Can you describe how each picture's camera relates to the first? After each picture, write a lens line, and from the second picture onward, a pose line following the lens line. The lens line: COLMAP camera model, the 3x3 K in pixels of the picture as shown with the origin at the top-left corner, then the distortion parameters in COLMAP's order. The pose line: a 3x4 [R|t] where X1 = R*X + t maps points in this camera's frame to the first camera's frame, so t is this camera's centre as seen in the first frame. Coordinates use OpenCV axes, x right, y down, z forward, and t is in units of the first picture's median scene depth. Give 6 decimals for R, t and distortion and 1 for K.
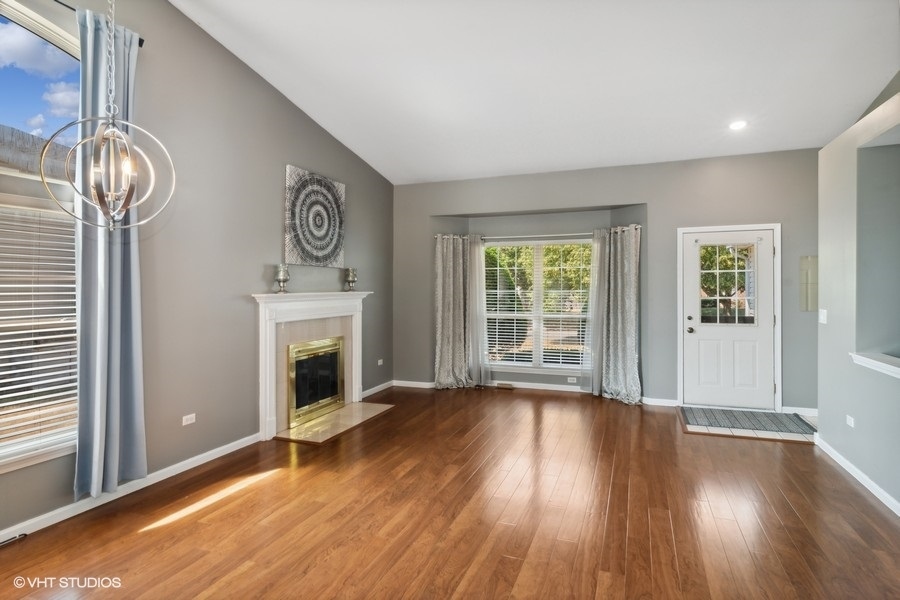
lens RADIAL K [[487.3, 0, 450.3], [0, 487.3, 291.4], [0, 0, 1]] dist [-0.001127, 0.001347]
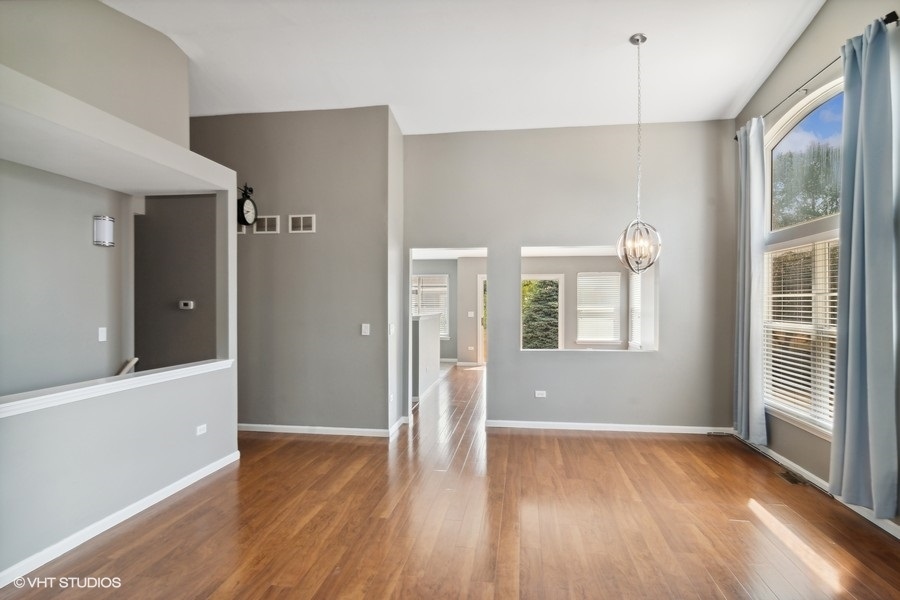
lens RADIAL K [[487.3, 0, 450.2], [0, 487.3, 302.6], [0, 0, 1]] dist [-0.001127, 0.001347]
pose [[-0.975353, 0.004271, -0.220610, 0.402344], [0.001809, 0.999934, 0.011362, -0.021459], [0.220644, 0.010682, -0.975296, 2.171490]]
